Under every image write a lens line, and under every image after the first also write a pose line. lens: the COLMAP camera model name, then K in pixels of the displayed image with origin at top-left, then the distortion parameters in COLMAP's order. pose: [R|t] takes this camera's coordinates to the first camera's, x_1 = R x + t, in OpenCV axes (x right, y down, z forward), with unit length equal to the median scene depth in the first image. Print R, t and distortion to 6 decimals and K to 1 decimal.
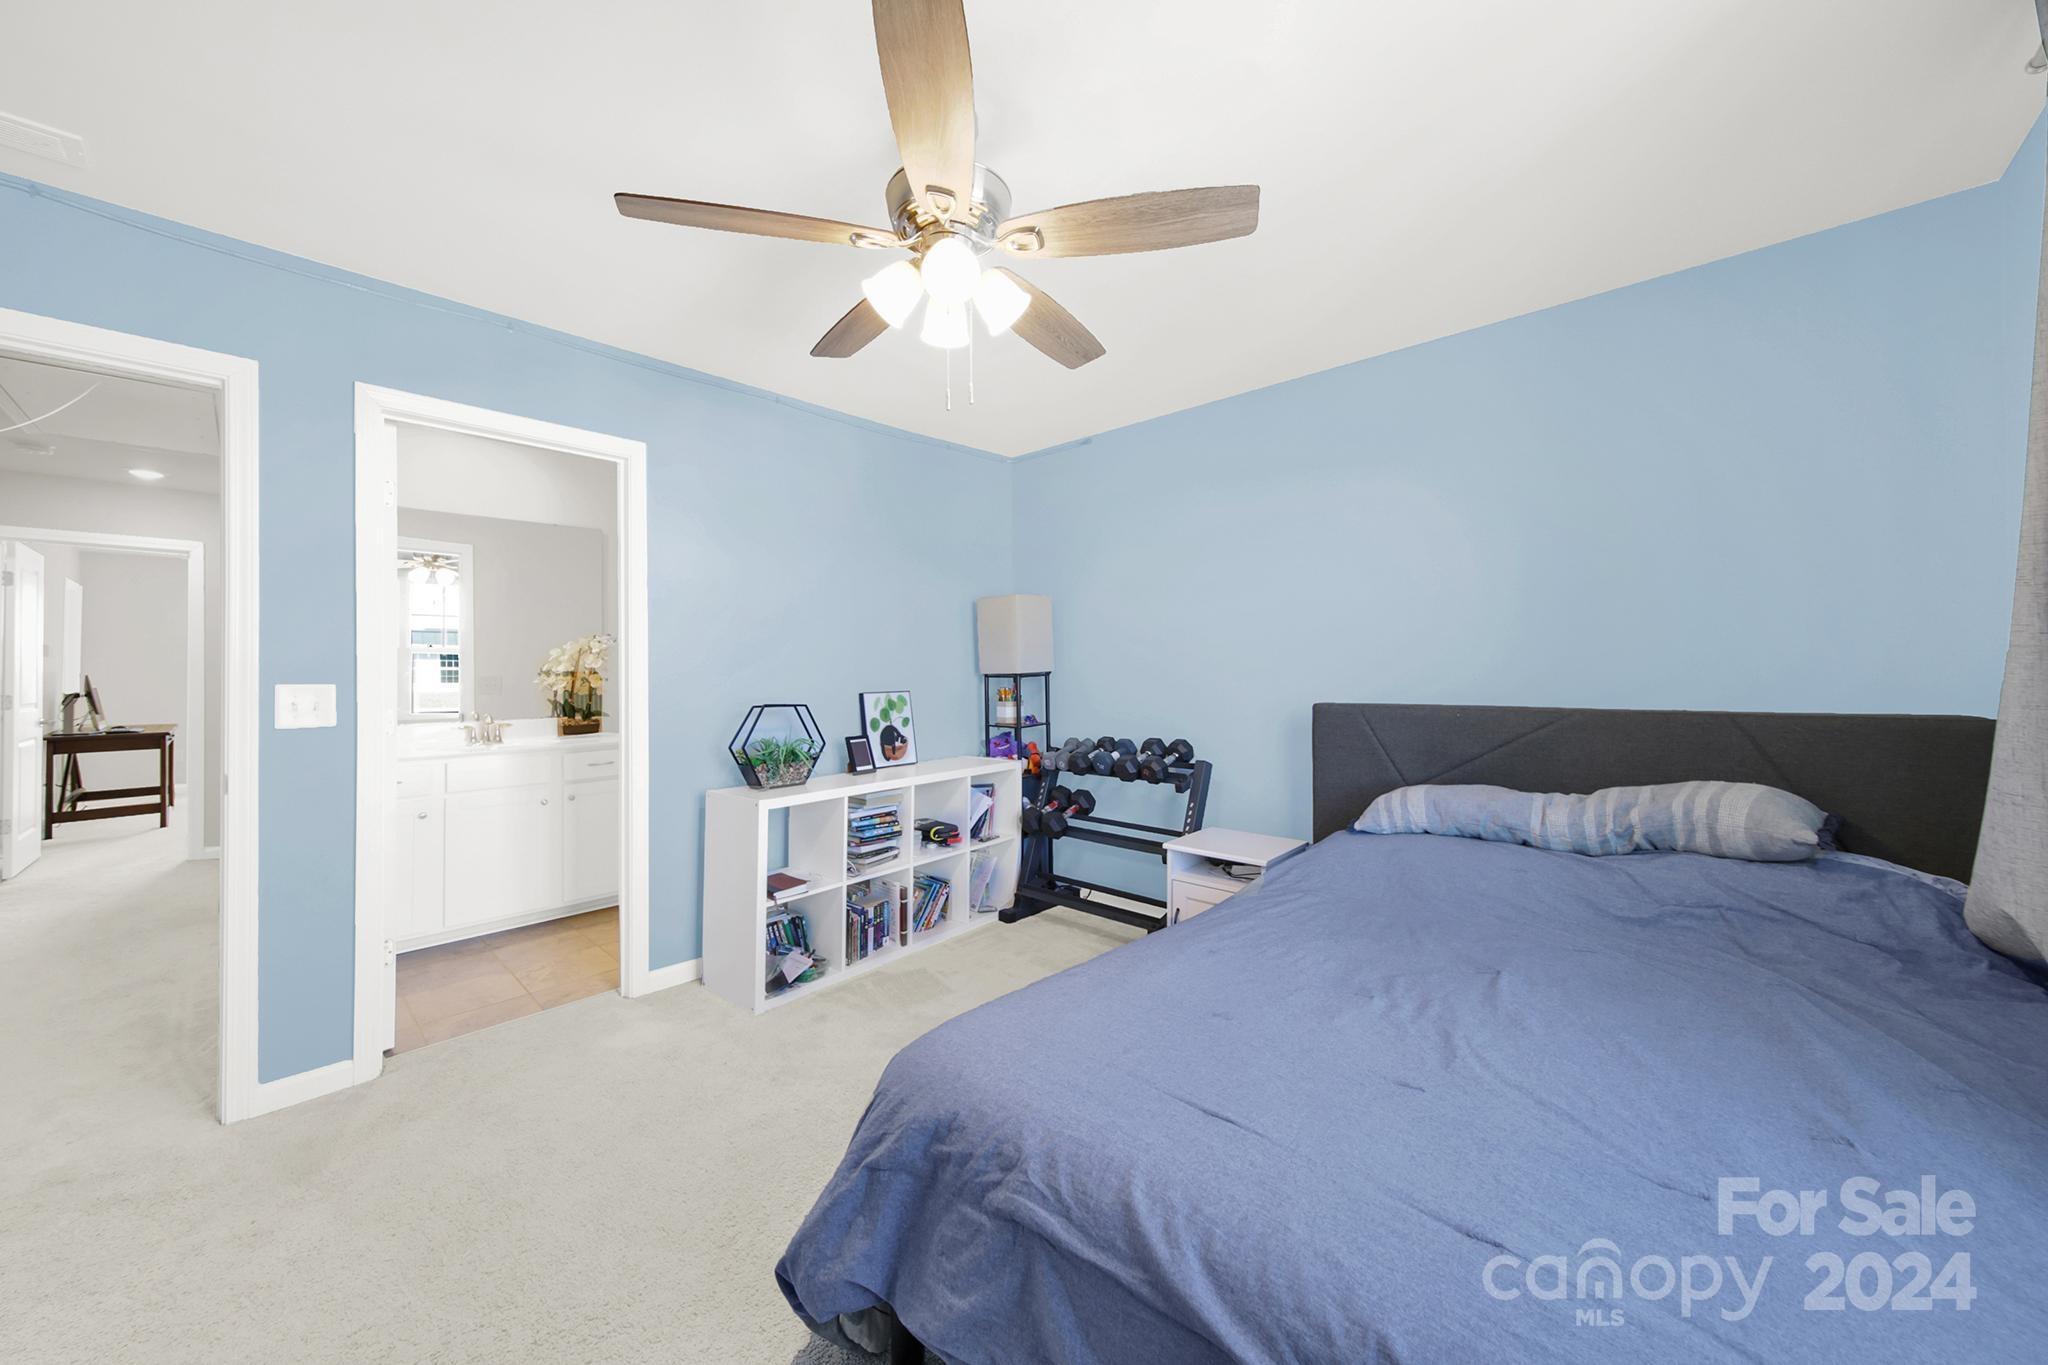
lens RADIAL K [[711.7, 0, 1024.0], [0, 711.7, 682.5], [0, 0, 1]] dist [-0.000527, -0.000104]
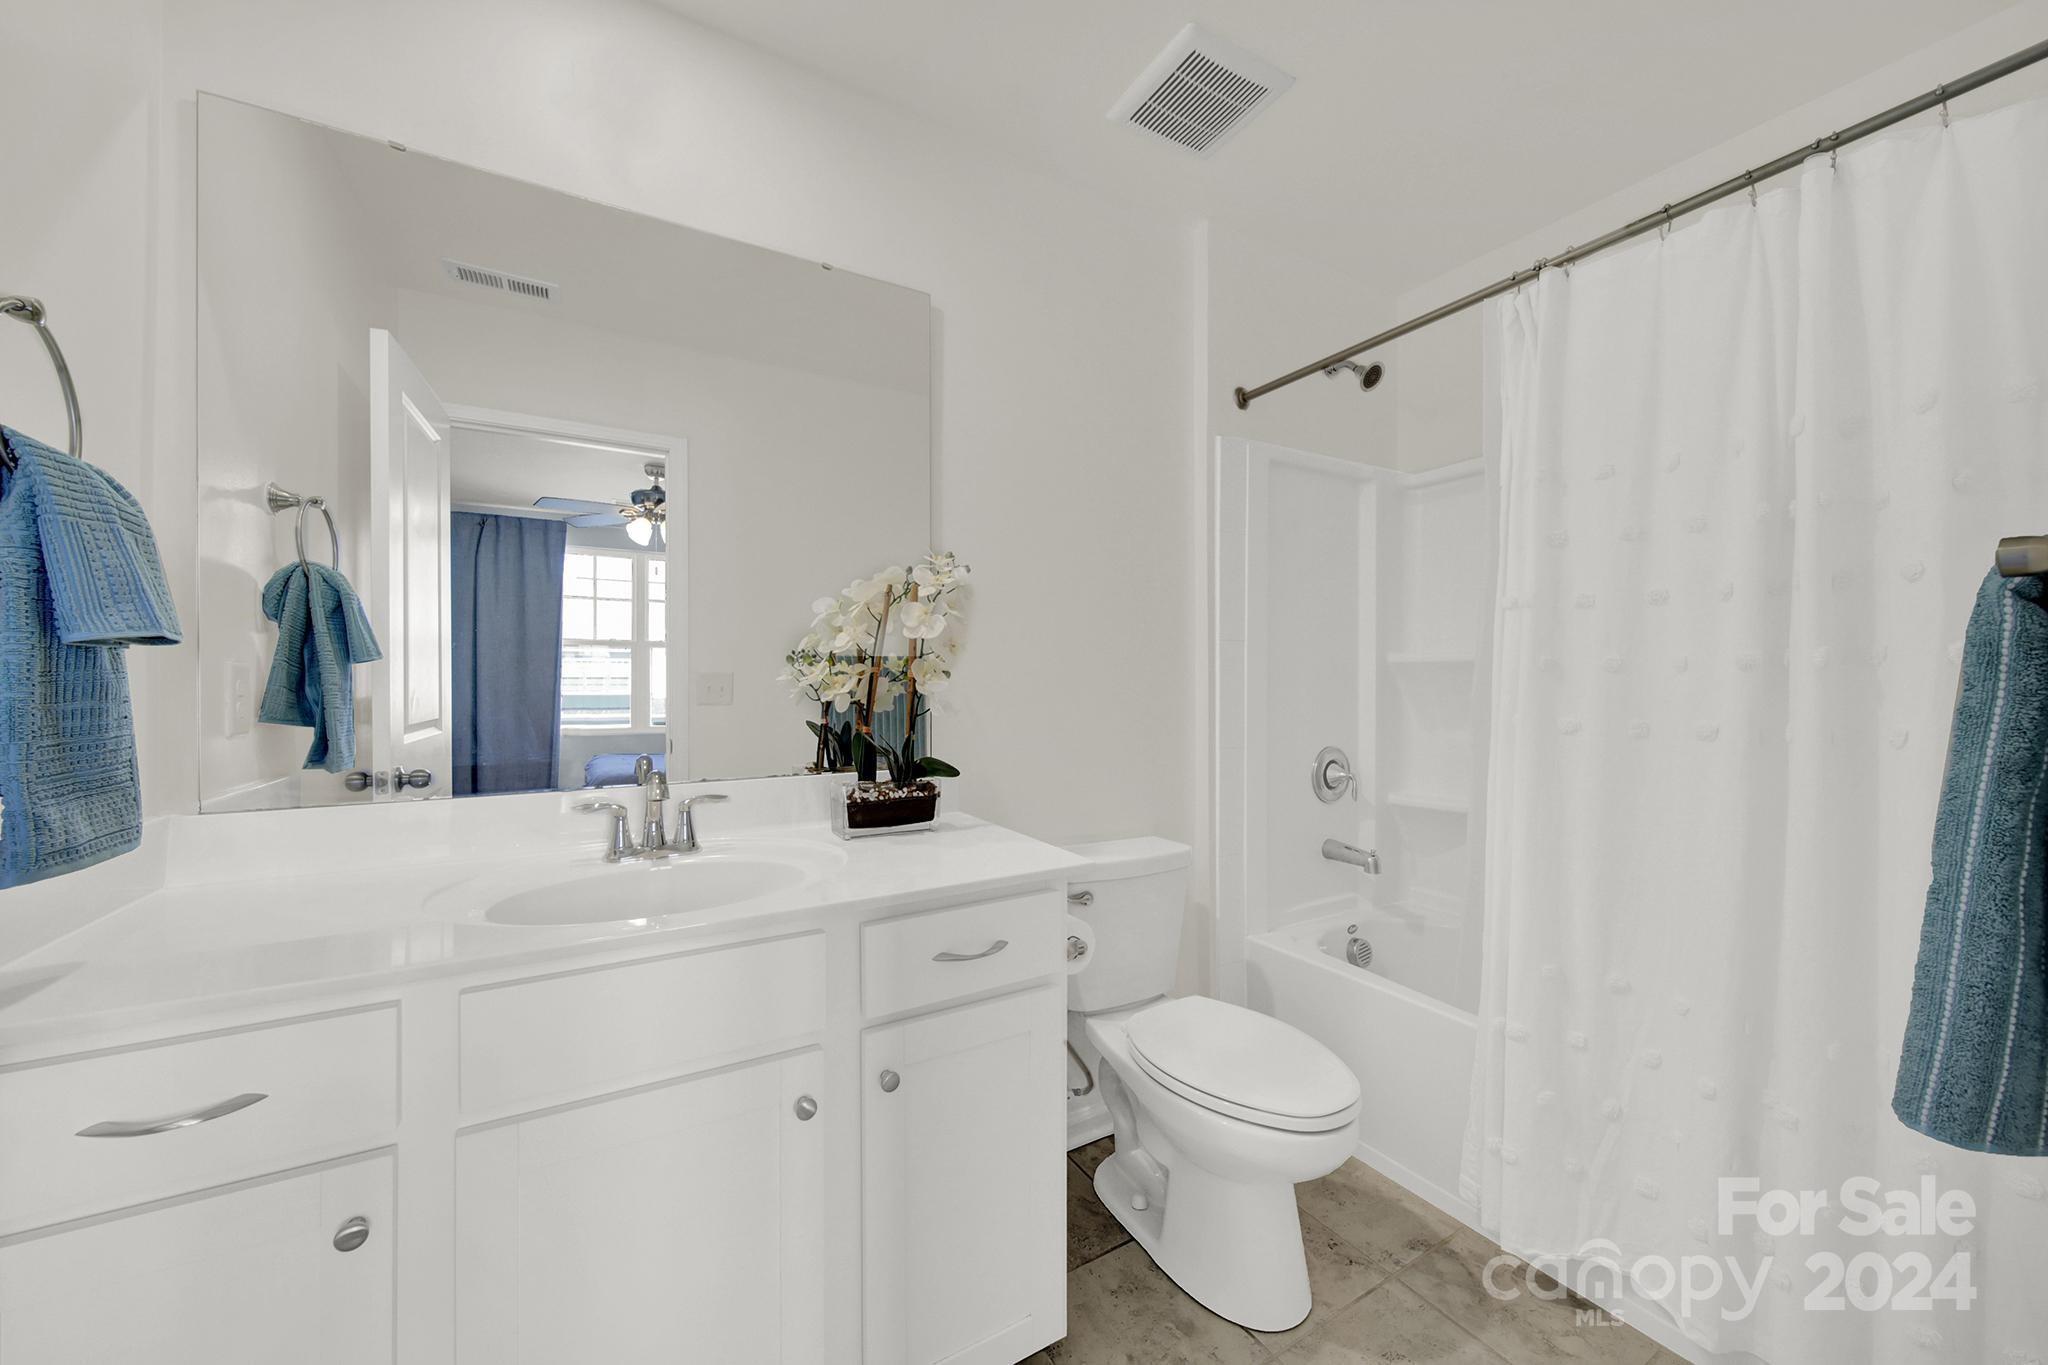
lens RADIAL K [[738.7, 0, 1022.1], [0, 738.7, 669.9], [0, 0, 1]] dist [-0.001817, -0.000632]
pose [[0.957405, -0.002086, -0.288741, -0.448210], [-0.002124, 0.999896, -0.014266, 0.000092], [0.288741, 0.014272, 0.957301, 0.656262]]
